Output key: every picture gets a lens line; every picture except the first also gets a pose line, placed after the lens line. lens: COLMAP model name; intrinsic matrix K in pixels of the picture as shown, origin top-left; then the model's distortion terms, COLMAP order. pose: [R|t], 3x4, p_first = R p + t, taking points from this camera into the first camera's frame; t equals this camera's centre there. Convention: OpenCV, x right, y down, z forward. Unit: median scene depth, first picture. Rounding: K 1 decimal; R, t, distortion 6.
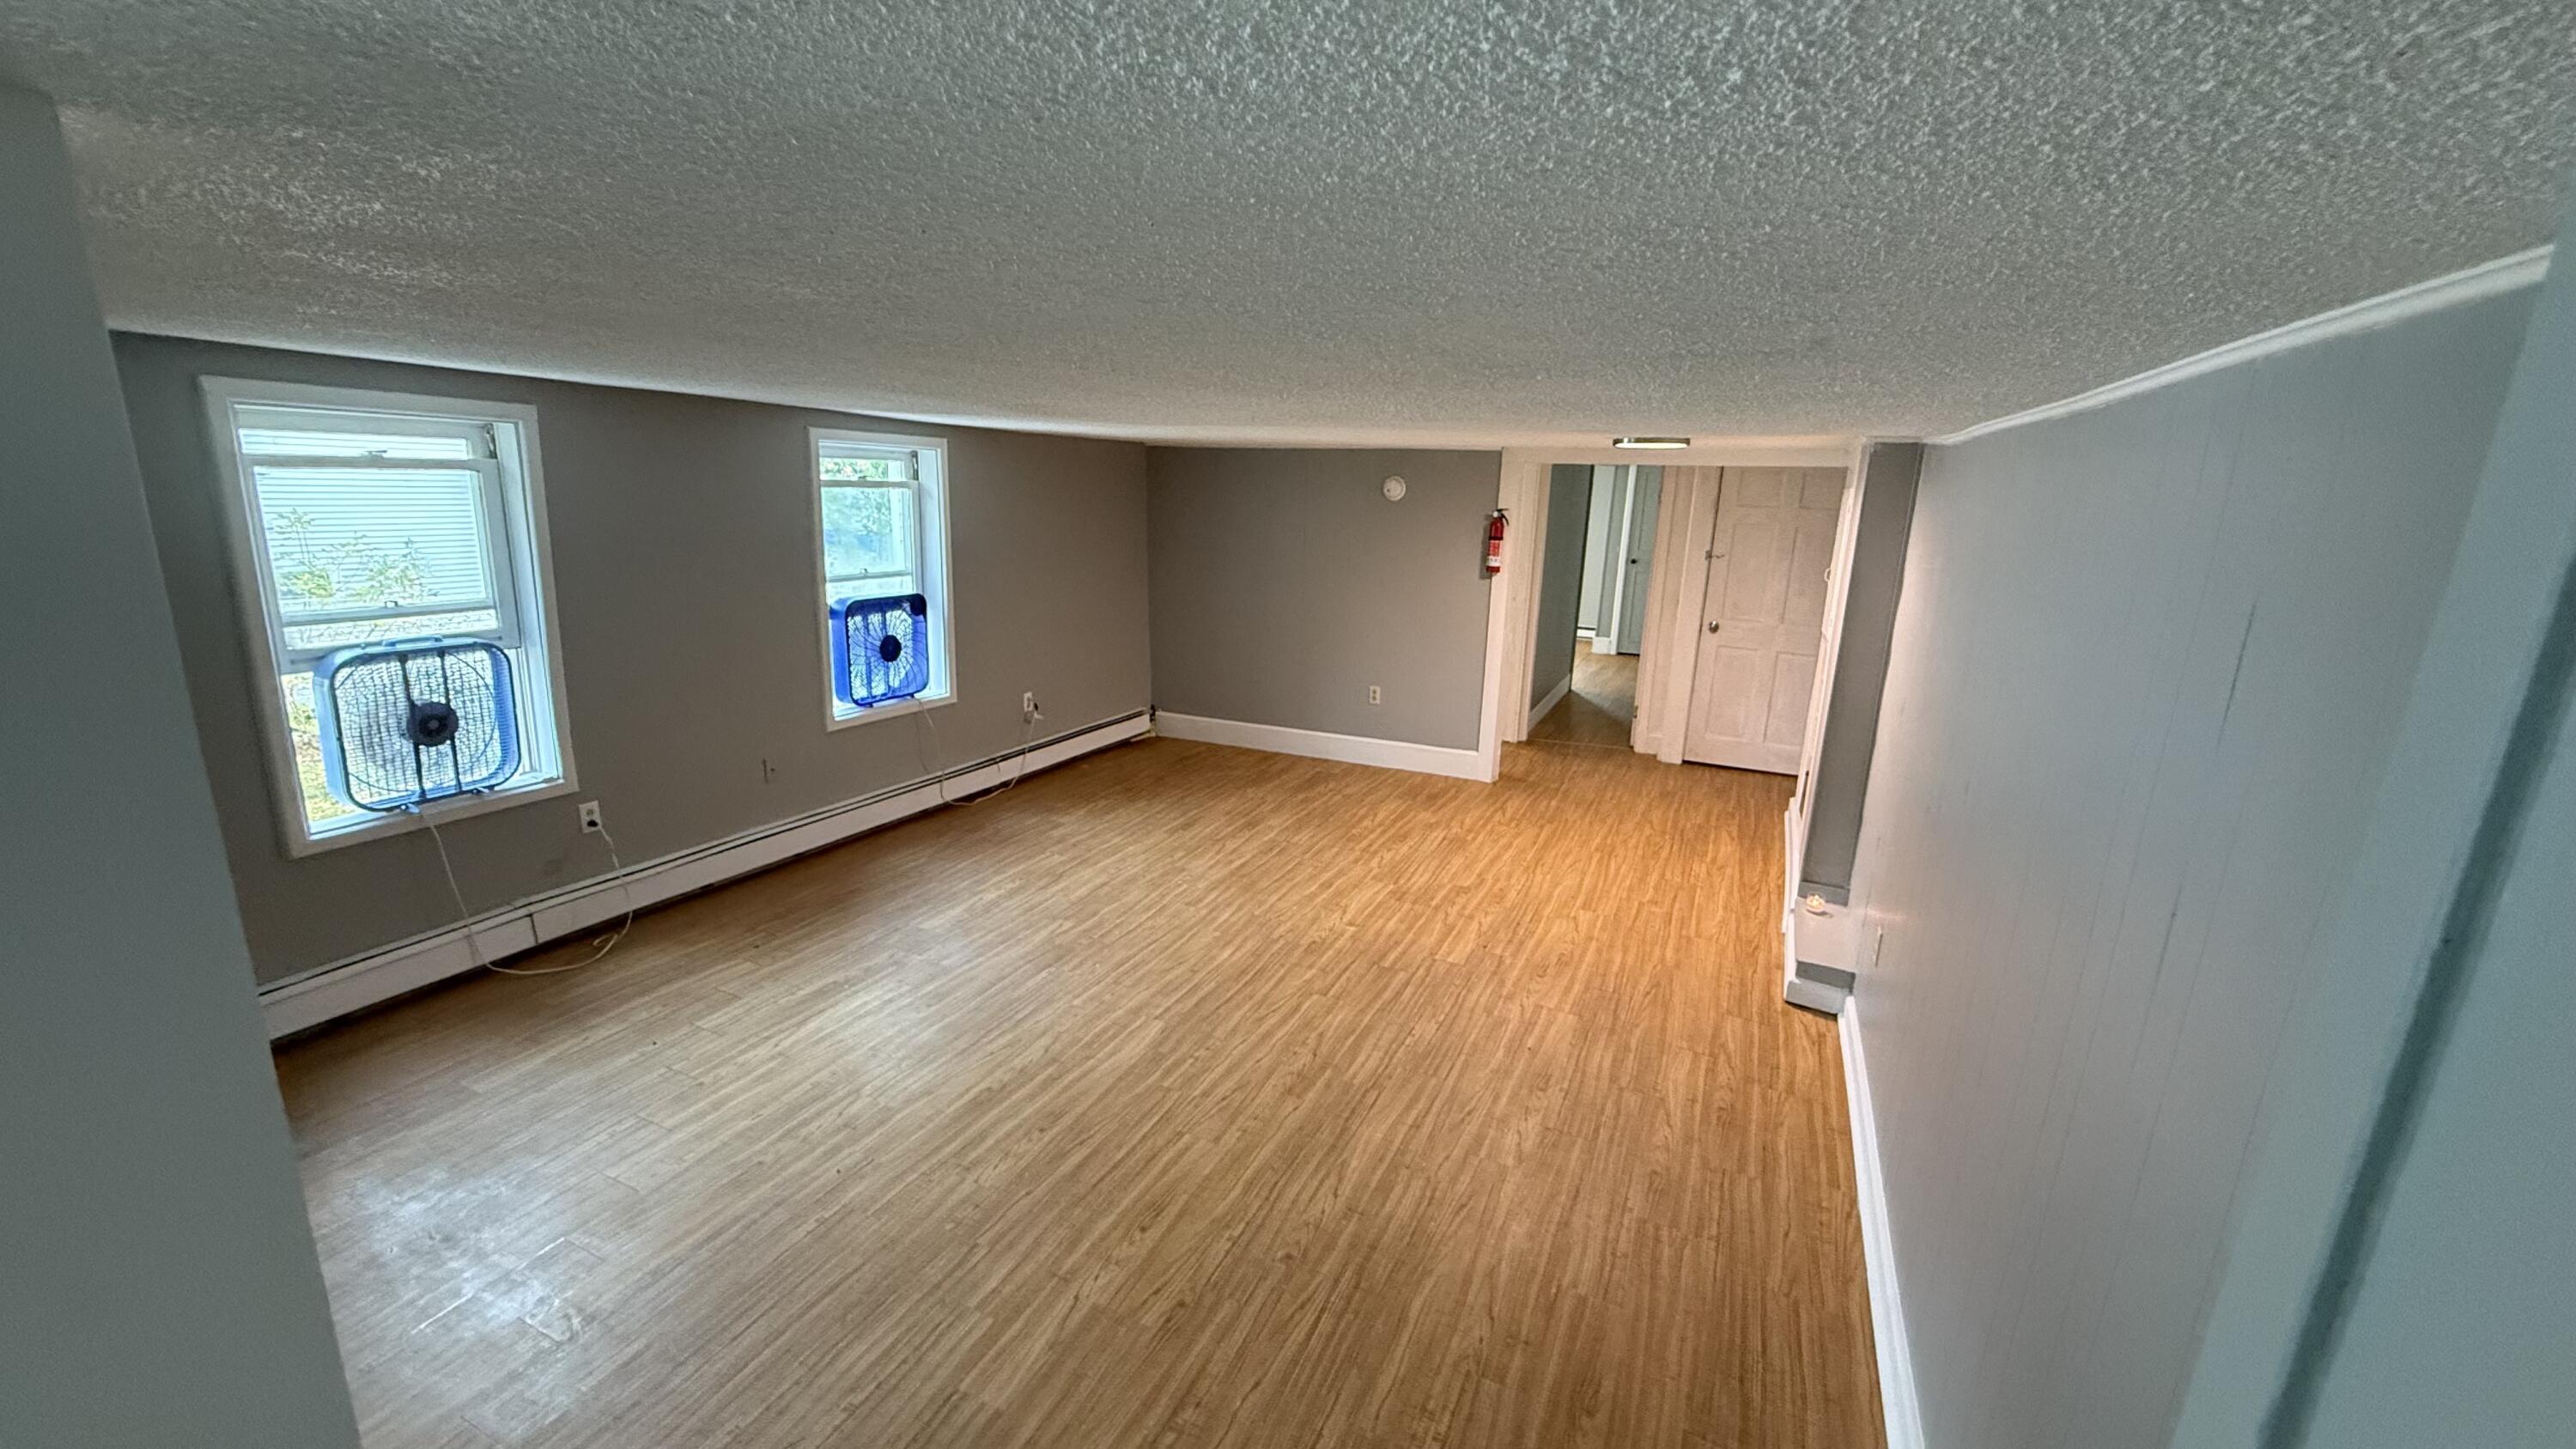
lens RADIAL K [[1022.3, 0, 1283.7], [0, 1022.3, 714.6], [0, 0, 1]] dist [0.000261, -0.000062]
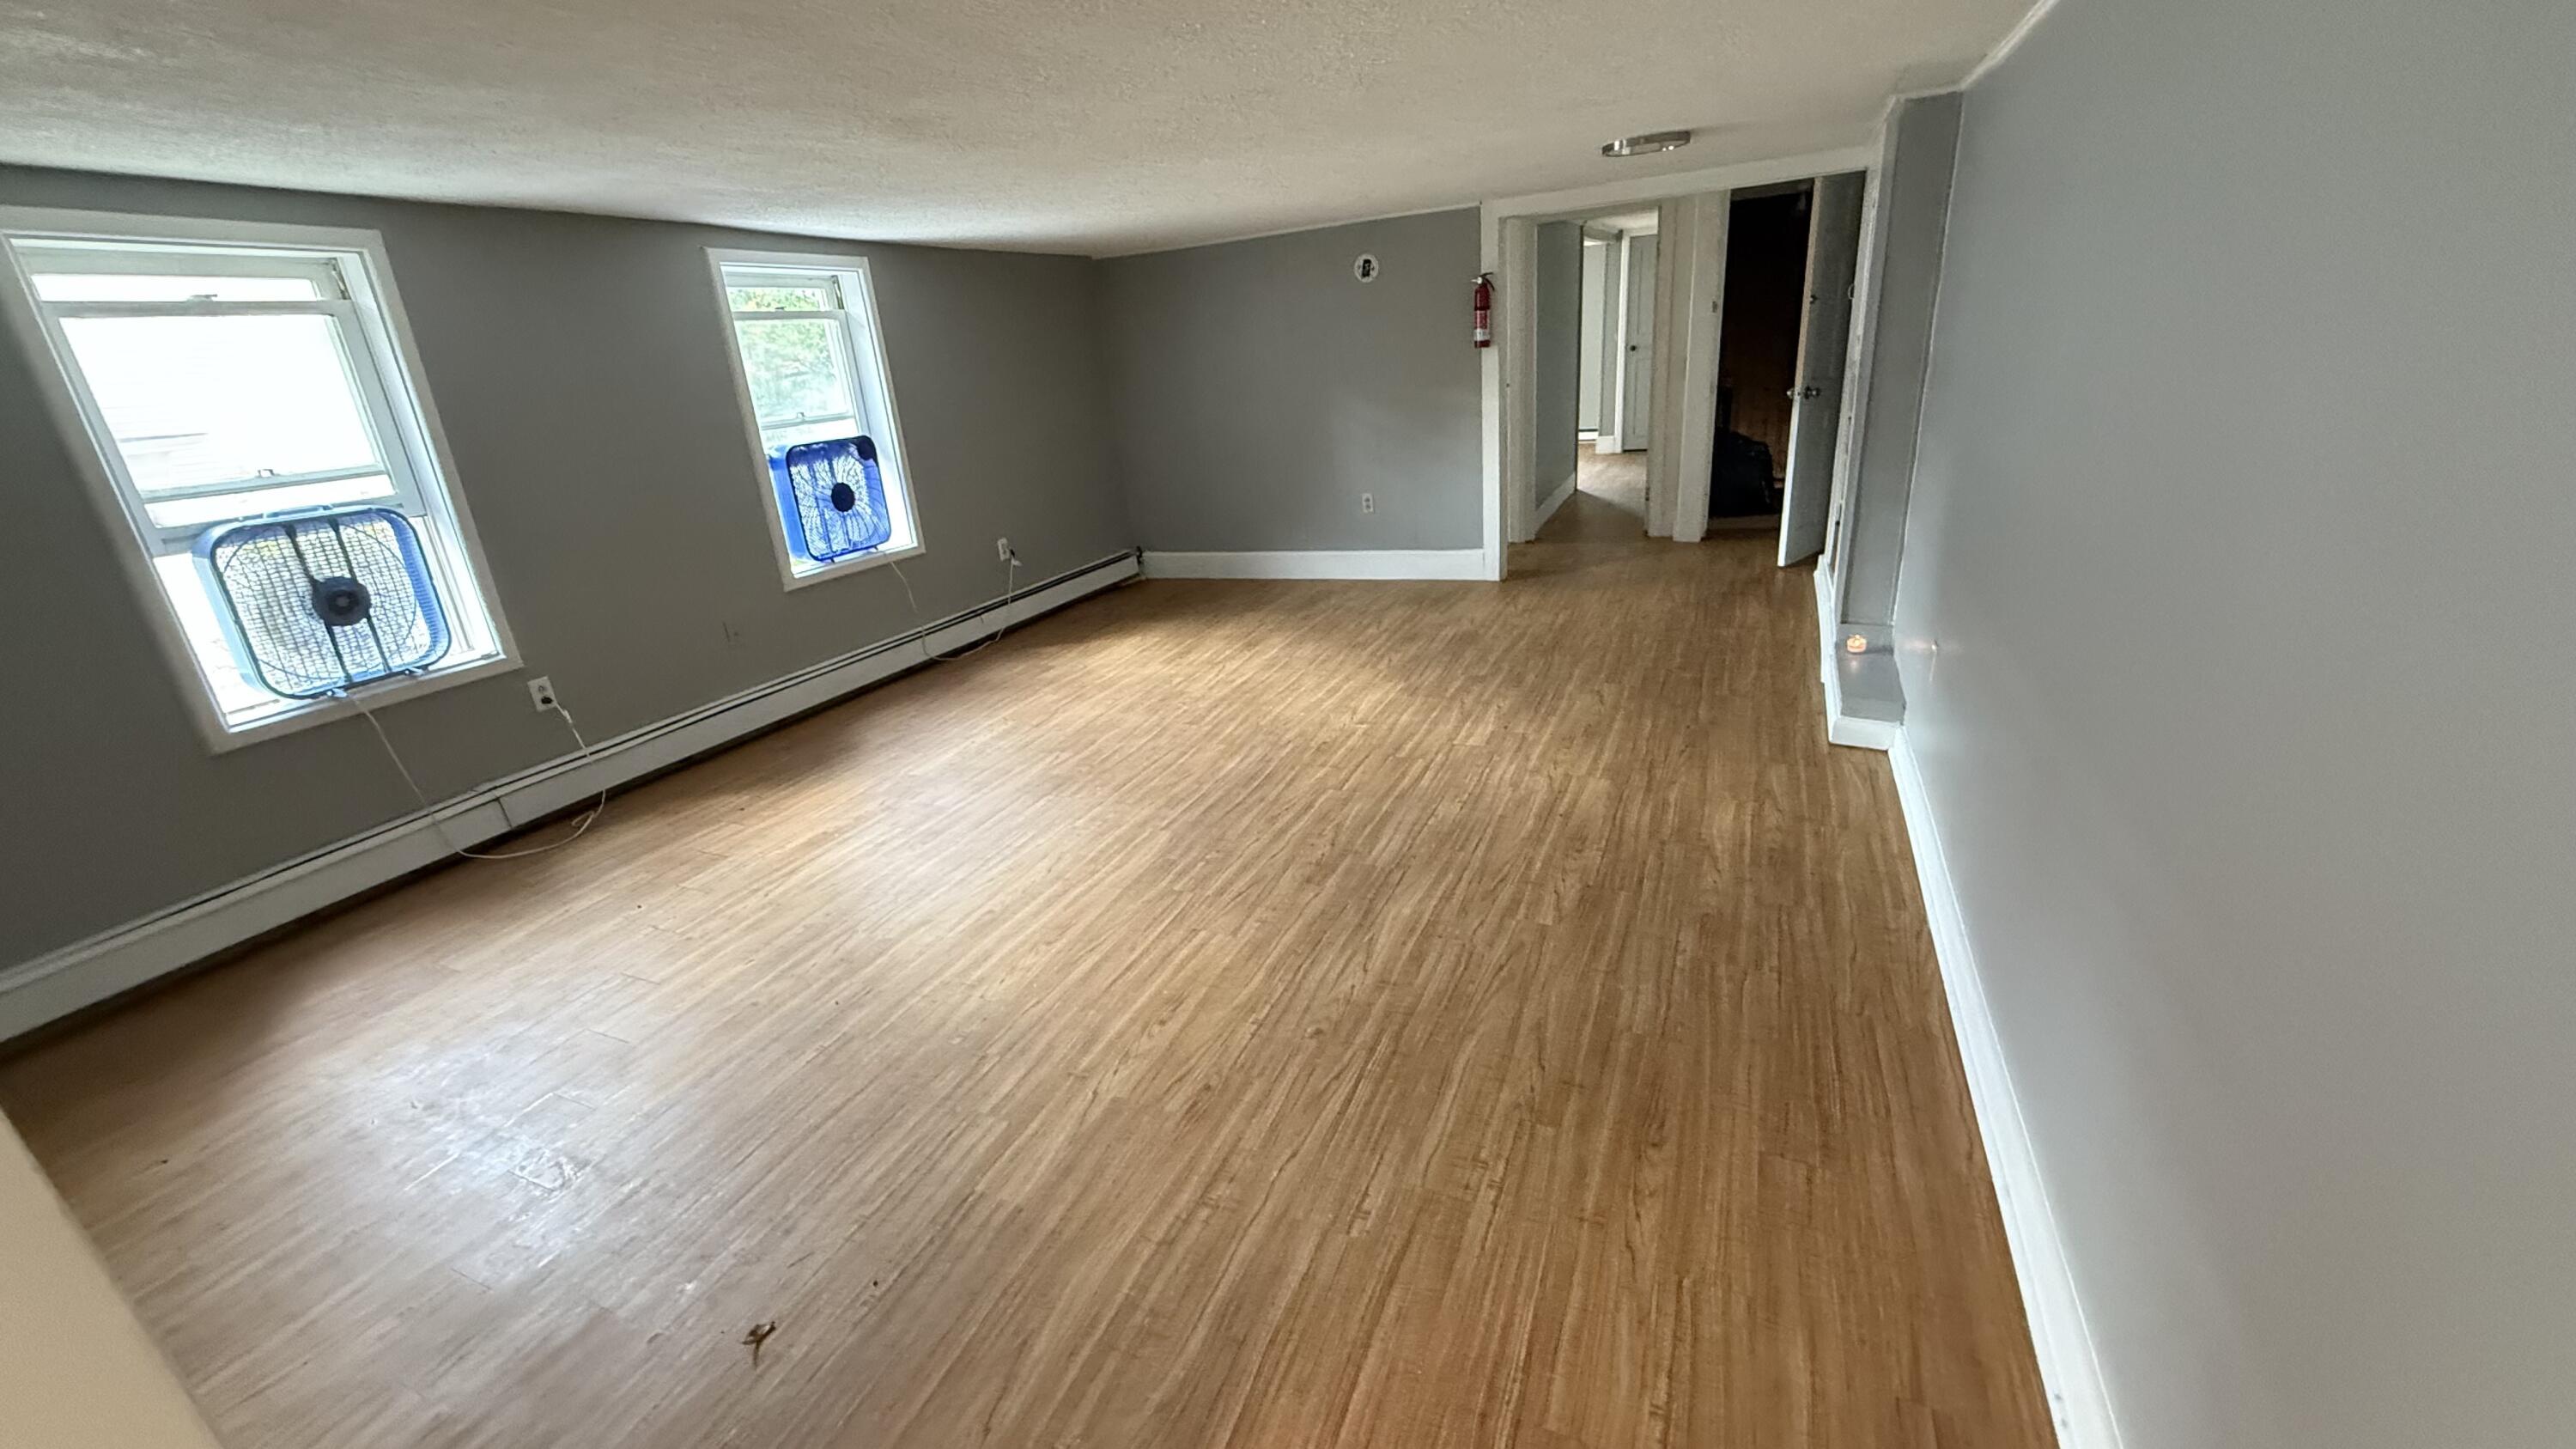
lens RADIAL K [[1022.3, 0, 1281.8], [0, 1022.3, 710.0], [0, 0, 1]] dist [0.000261, -0.000062]
pose [[0.993431, -0.112289, -0.022047, 0.017606], [0.114124, 0.986331, 0.118860, 0.090787], [0.008399, -0.120595, 0.992666, 0.079668]]
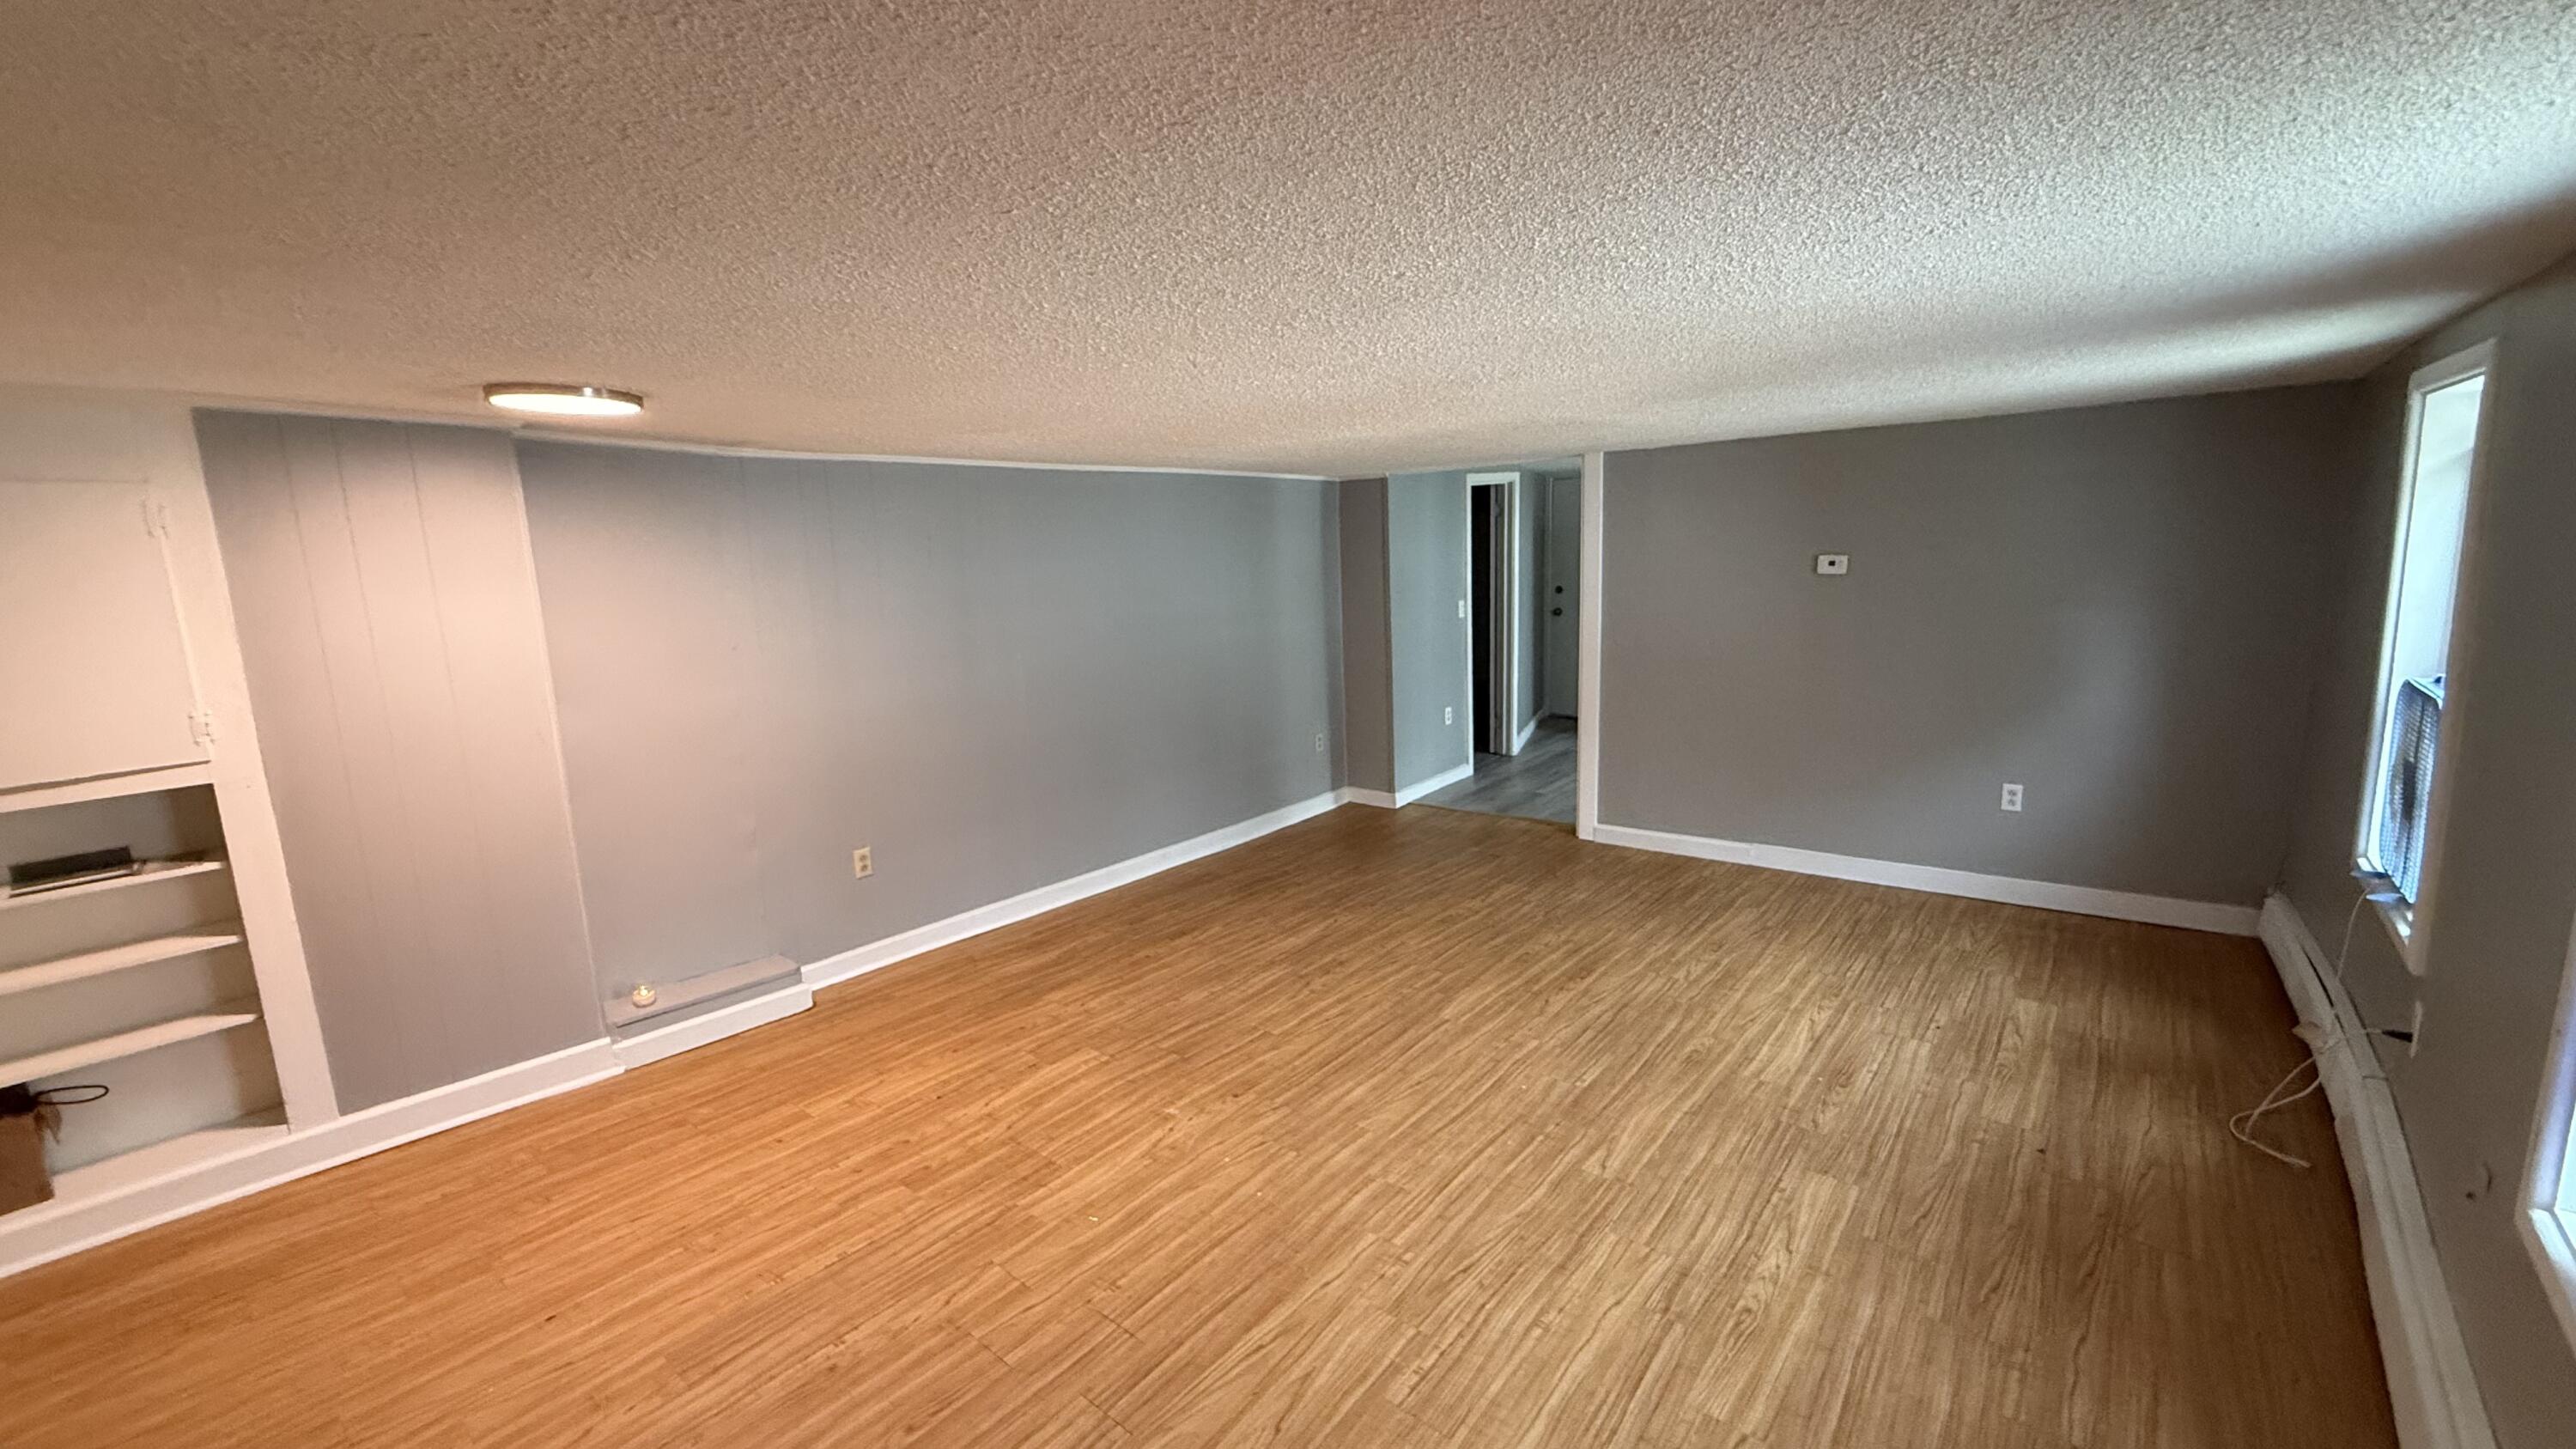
lens RADIAL K [[1022.3, 0, 1285.0], [0, 1022.3, 715.7], [0, 0, 1]] dist [0.000261, -0.000062]
pose [[-0.966242, -0.046615, 0.253383, -0.214415], [0.057166, 0.920187, 0.387284, -0.378560], [-0.251213, 0.388695, -0.886458, 1.842527]]
